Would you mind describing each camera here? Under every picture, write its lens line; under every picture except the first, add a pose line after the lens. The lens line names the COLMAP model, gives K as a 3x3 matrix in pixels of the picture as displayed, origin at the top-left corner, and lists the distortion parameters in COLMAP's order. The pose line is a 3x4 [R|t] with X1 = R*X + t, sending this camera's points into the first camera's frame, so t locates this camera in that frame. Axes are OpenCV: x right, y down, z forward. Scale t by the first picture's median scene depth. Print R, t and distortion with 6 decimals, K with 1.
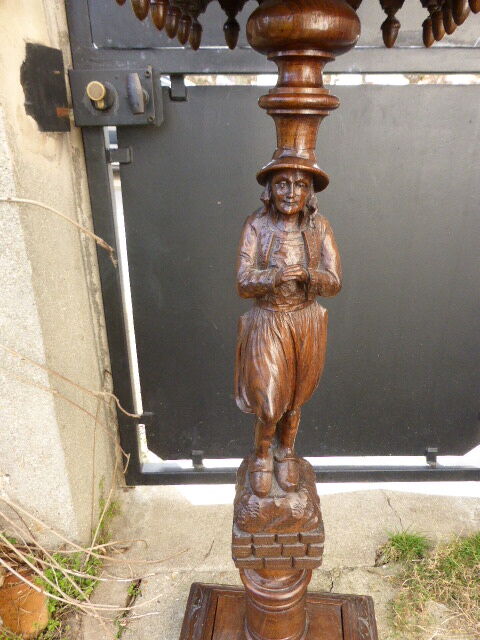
lens RADIAL K [[487.3, 0, 239.8], [0, 487.3, 319.6], [0, 0, 1]] dist [-0.032224, 0.017389]
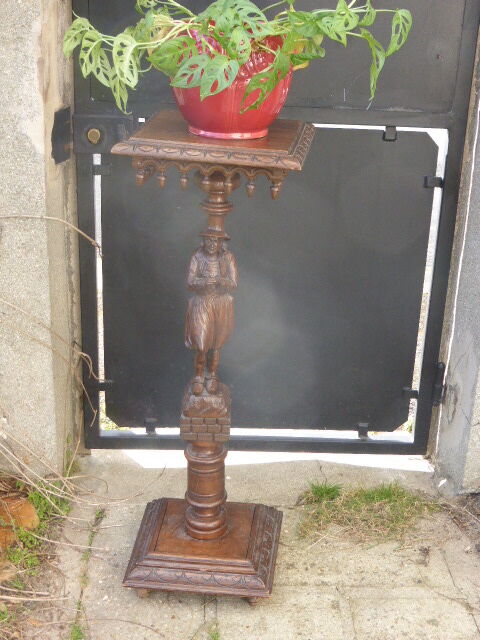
lens RADIAL K [[1024.8, 0, 229.4], [0, 1024.8, 318.3], [0, 0, 1]] dist [-0.159011, 0.000000]
pose [[0.999178, 0.034885, 0.020650, 0.043651], [-0.035226, 0.999245, 0.016397, -0.002701], [-0.020062, -0.017111, 0.999652, -1.642212]]
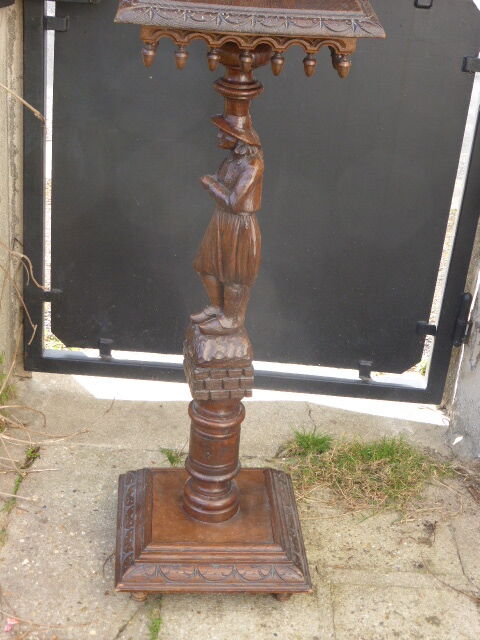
lens RADIAL K [[1094.5, 0, 235.3], [0, 1094.5, 316.4], [0, 0, 1]] dist [-0.145546, 0.000000]
pose [[0.995181, 0.095308, 0.023042, 0.124525], [-0.097097, 0.990619, 0.096160, 0.013467], [-0.013661, -0.097934, 0.995099, -1.256318]]
